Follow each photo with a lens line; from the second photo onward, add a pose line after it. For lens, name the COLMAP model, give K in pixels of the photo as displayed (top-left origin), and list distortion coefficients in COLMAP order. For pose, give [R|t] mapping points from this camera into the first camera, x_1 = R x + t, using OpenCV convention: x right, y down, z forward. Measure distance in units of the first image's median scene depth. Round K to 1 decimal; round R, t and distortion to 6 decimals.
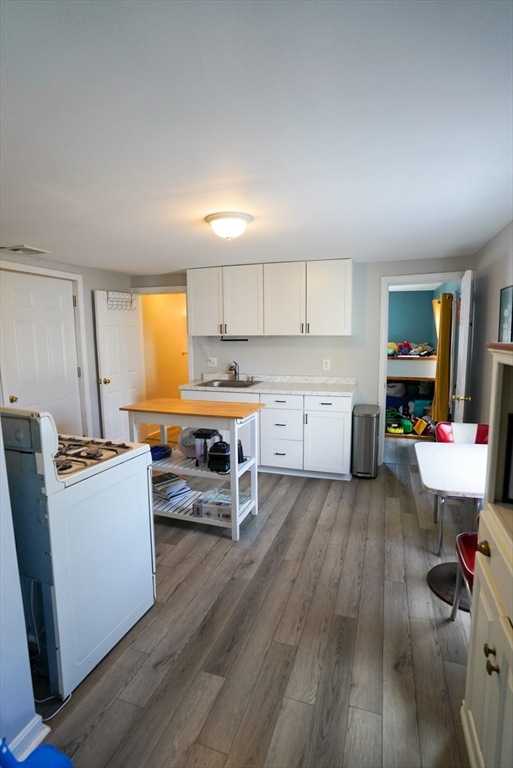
lens RADIAL K [[379.0, 0, 254.2], [0, 379.0, 380.3], [0, 0, 1]] dist [-0.080037, 0.031632]
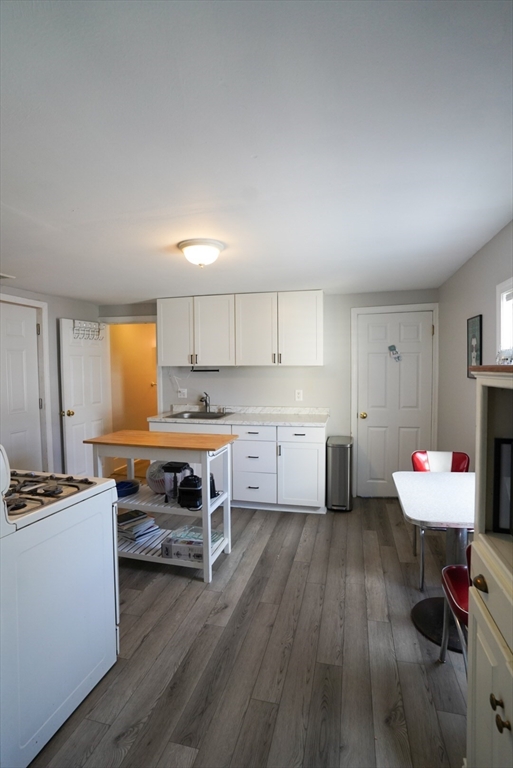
lens RADIAL K [[379.0, 0, 254.2], [0, 379.0, 380.3], [0, 0, 1]] dist [-0.080037, 0.031632]
pose [[0.996771, -0.000909, 0.080289, -0.009343], [0.007870, 0.996227, -0.086423, 0.008763], [-0.079907, 0.086776, 0.993018, 0.035853]]
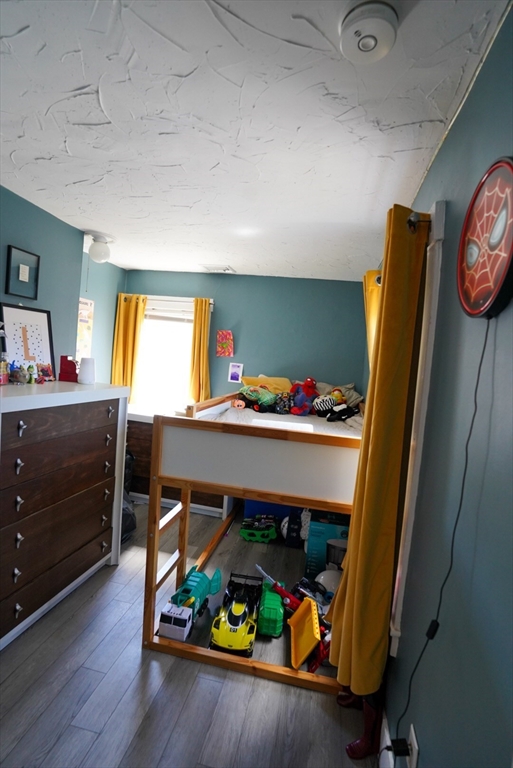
lens RADIAL K [[379.0, 0, 254.2], [0, 379.0, 380.3], [0, 0, 1]] dist [-0.080037, 0.031632]
pose [[0.985791, 0.089484, 0.142157, 0.362274], [-0.078486, 0.993604, -0.081181, -0.076169], [-0.148512, 0.068870, 0.986510, 0.719377]]
